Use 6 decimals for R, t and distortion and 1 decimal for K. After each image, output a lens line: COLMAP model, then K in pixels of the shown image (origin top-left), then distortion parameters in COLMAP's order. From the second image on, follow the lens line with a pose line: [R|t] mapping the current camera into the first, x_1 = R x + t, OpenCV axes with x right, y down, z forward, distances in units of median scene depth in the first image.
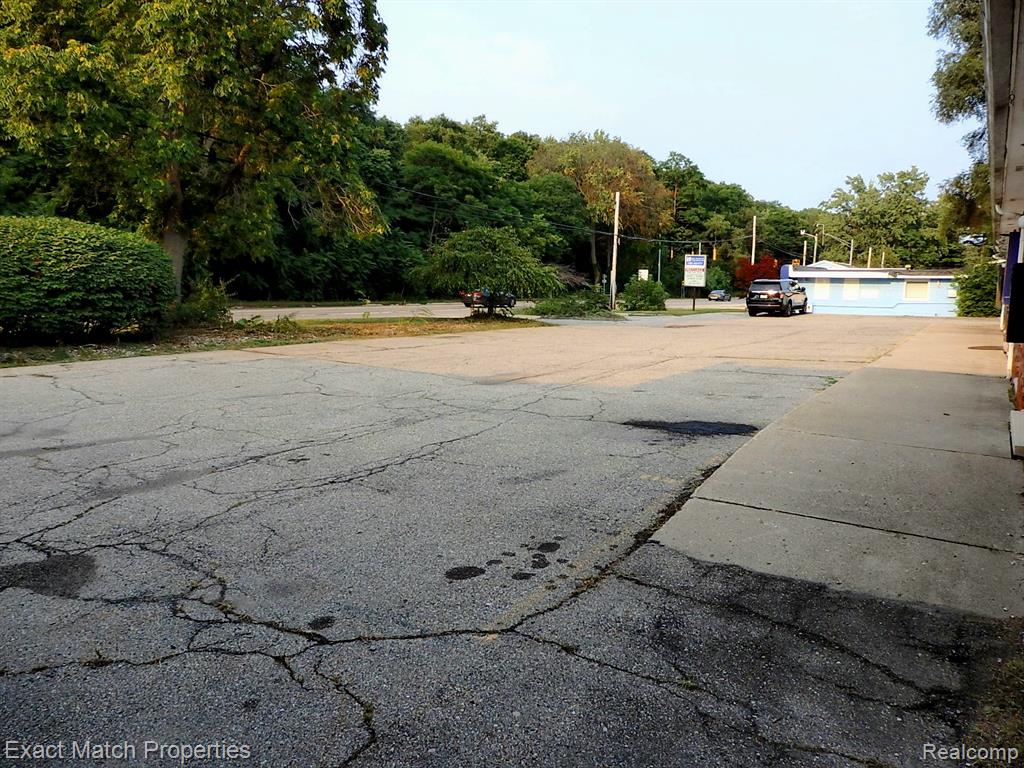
lens RADIAL K [[763.8, 0, 512.0], [0, 763.8, 384.0], [0, 0, 1]] dist [-0.009841, 0.009973]
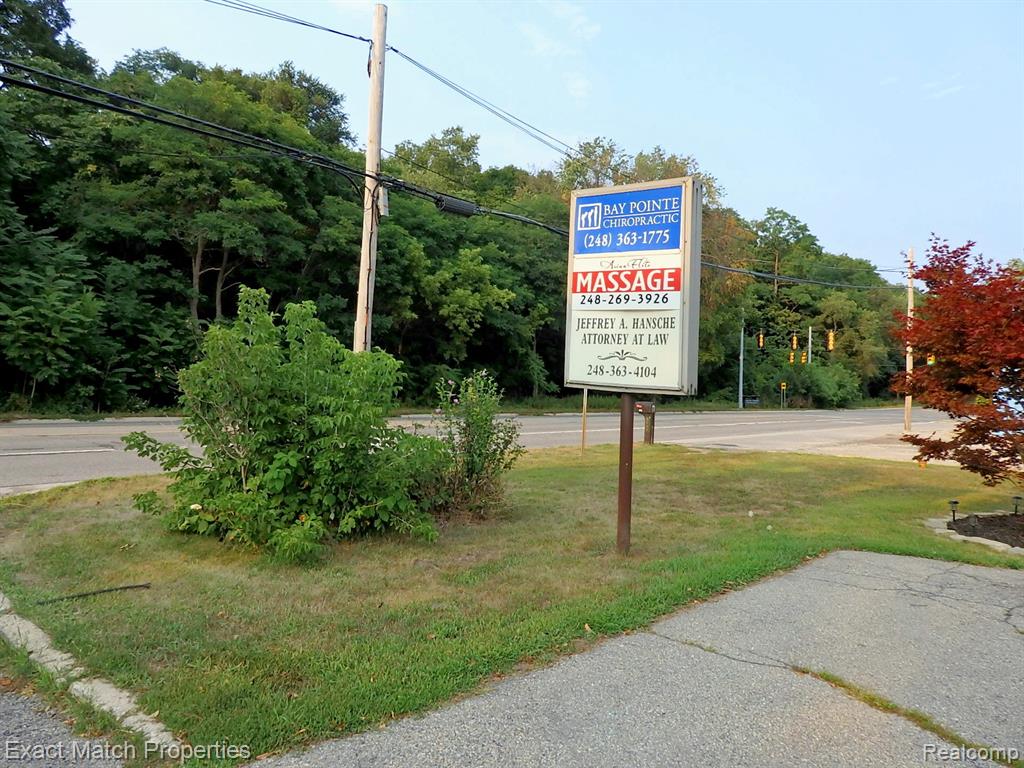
lens RADIAL K [[763.8, 0, 512.0], [0, 763.8, 384.0], [0, 0, 1]] dist [-0.009841, 0.009973]
pose [[0.988892, 0.017075, -0.147655, 0.075285], [-0.036200, 0.991135, -0.127828, -0.034666], [0.144164, 0.131754, 0.980744, 0.268270]]
